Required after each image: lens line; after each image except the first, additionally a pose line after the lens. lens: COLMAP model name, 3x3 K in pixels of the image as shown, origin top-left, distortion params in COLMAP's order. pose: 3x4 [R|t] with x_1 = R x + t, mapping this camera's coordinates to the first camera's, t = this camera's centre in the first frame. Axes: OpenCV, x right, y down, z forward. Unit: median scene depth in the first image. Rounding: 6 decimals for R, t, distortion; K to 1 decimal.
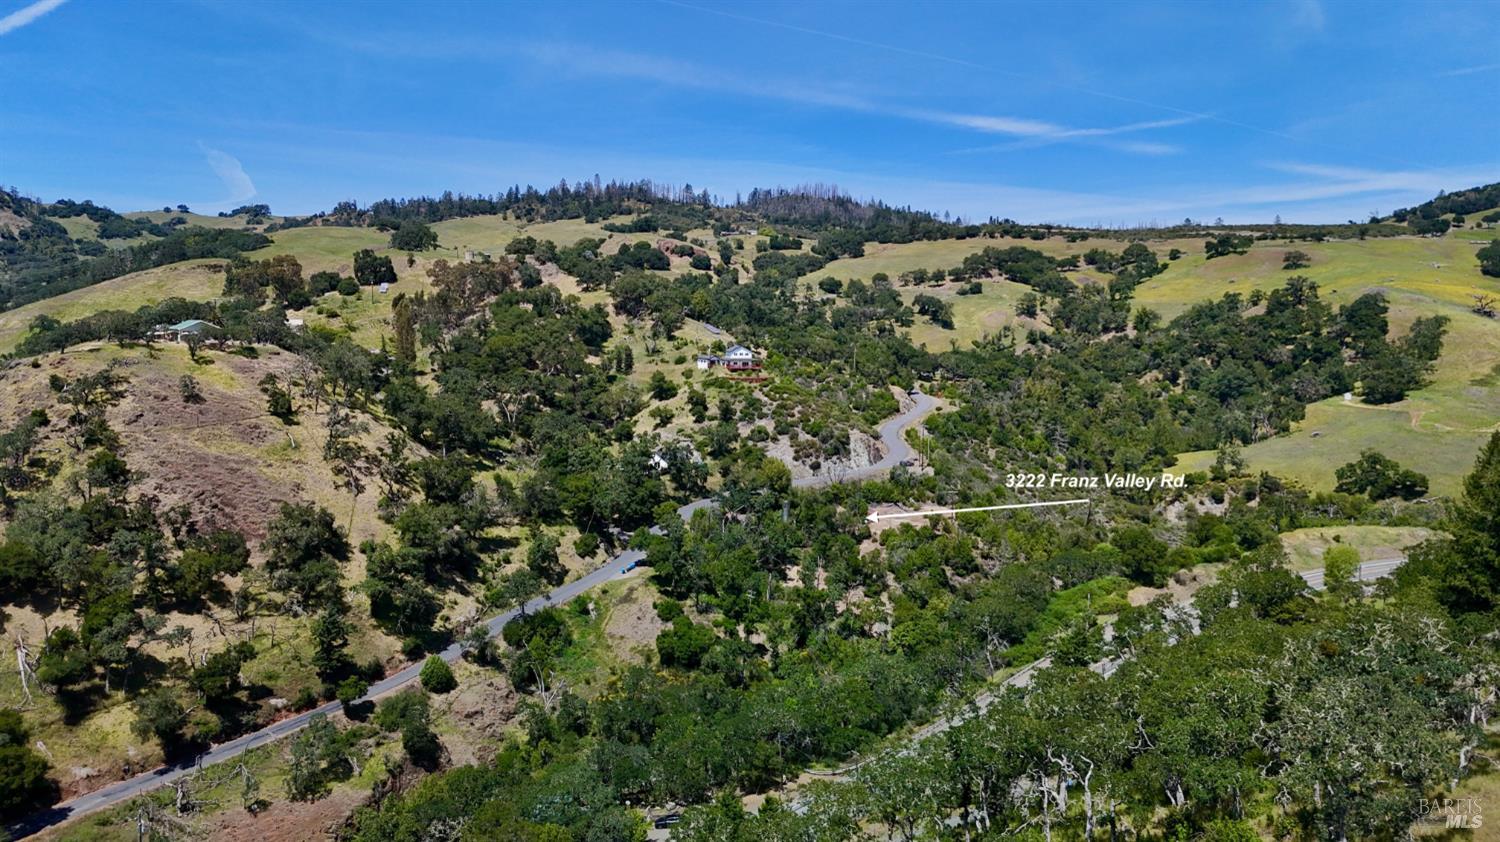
lens RADIAL K [[1100.0, 0, 750.0], [0, 1100.0, 421.0], [0, 0, 1]] dist [0.080425, -0.106491]
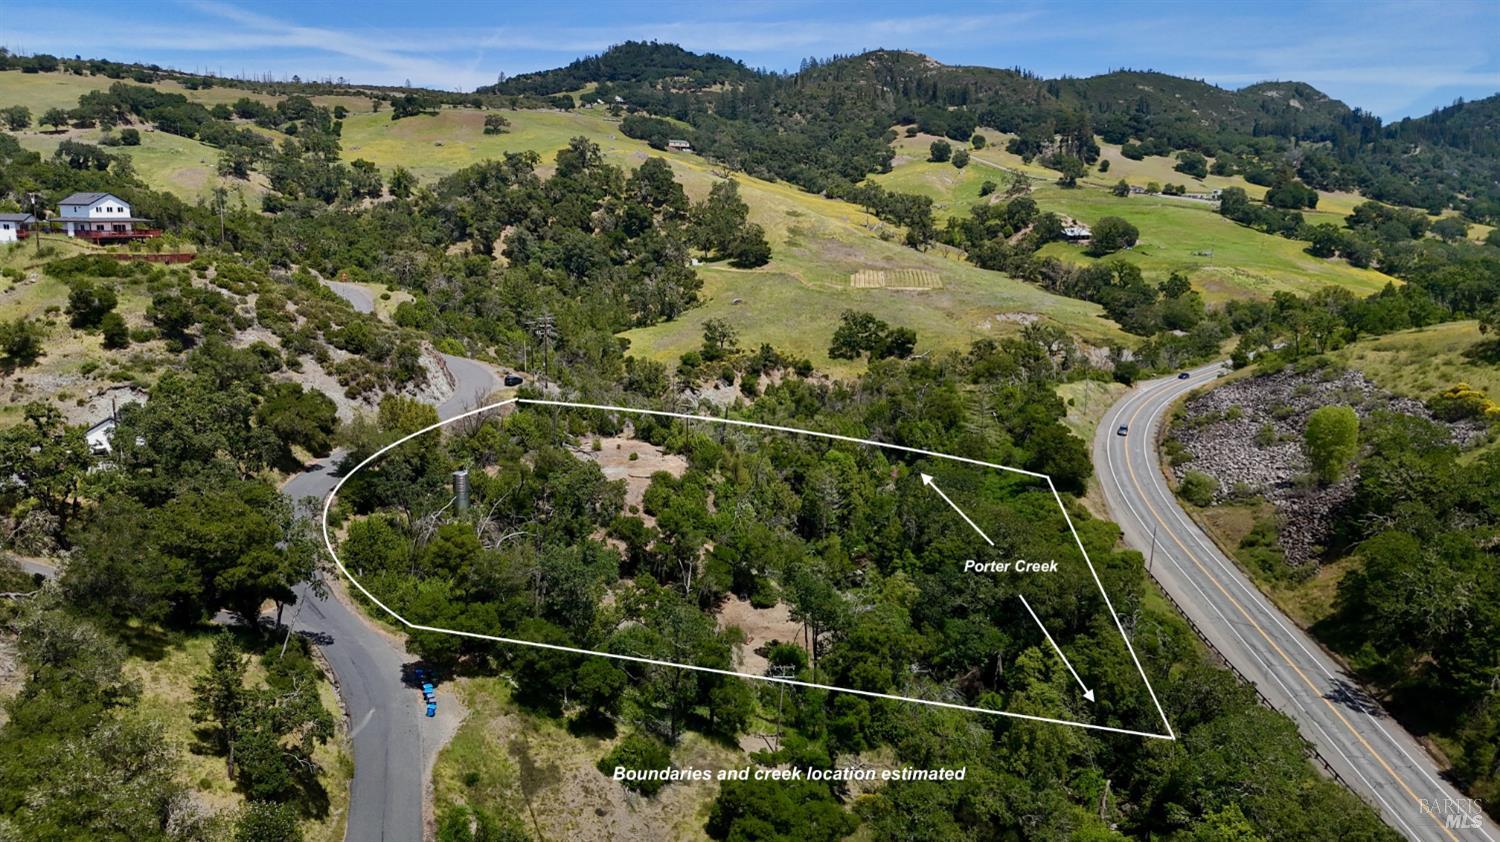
lens RADIAL K [[1100.0, 0, 750.0], [0, 1100.0, 421.0], [0, 0, 1]] dist [0.080425, -0.106491]
pose [[0.644154, -0.145510, 0.750928, -0.146354], [0.068988, 0.988790, 0.132423, -0.007517], [-0.761778, -0.033496, 0.646971, 0.284169]]
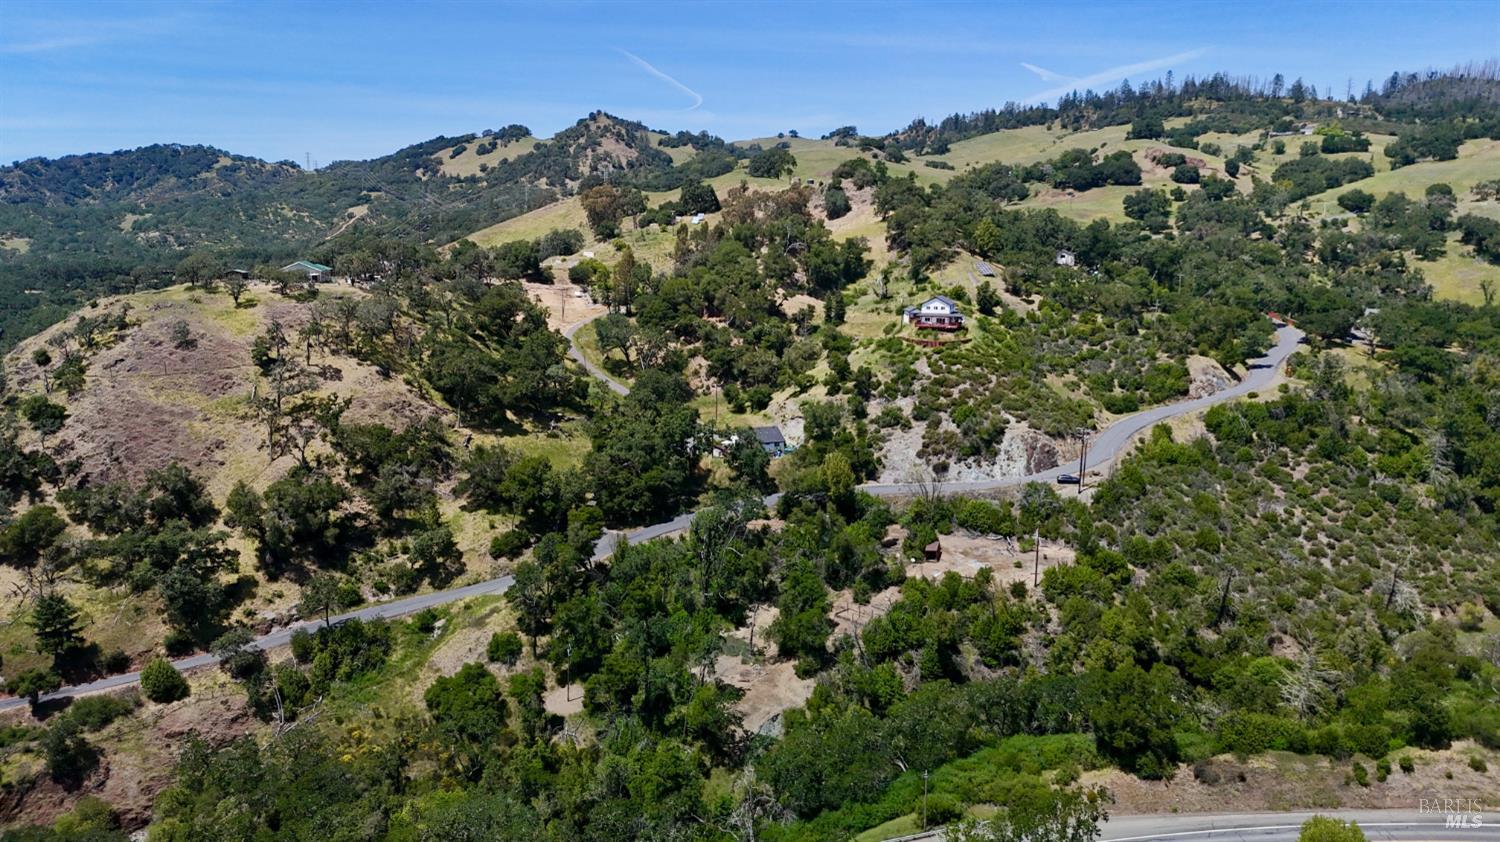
lens RADIAL K [[1100.0, 0, 750.0], [0, 1100.0, 421.0], [0, 0, 1]] dist [0.080425, -0.106491]
pose [[0.842174, 0.095513, -0.530679, 0.200164], [-0.054166, 0.994194, 0.092979, -0.030877], [0.536479, -0.049560, 0.842457, 0.176852]]
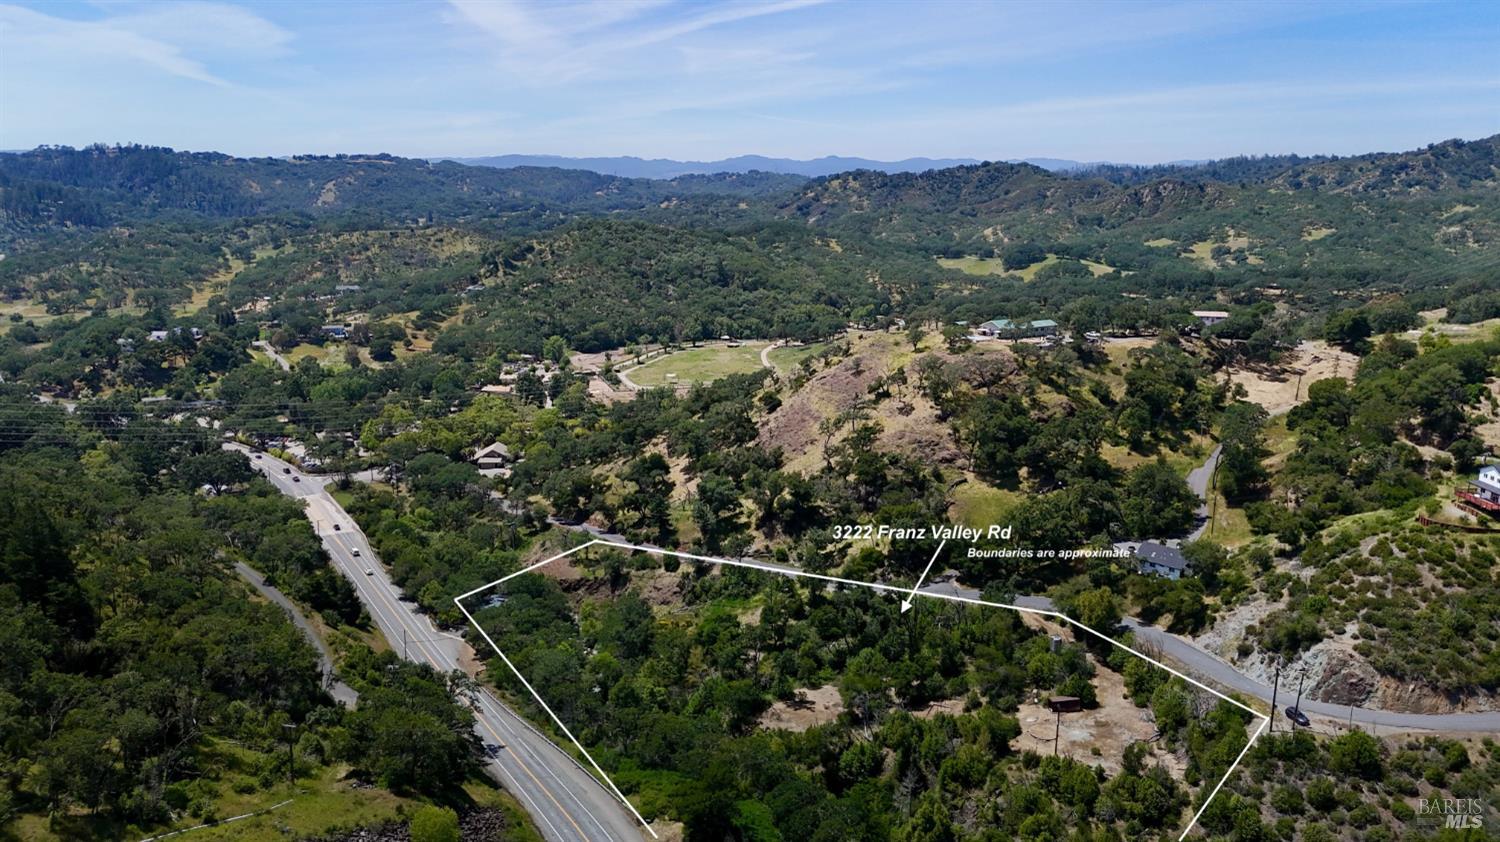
lens RADIAL K [[1100.0, 0, 750.0], [0, 1100.0, 421.0], [0, 0, 1]] dist [0.080425, -0.106491]
pose [[-0.199873, 0.210135, -0.957024, 0.417805], [-0.103068, 0.966804, 0.233808, -0.124272], [0.974386, 0.145371, -0.171580, 0.471097]]
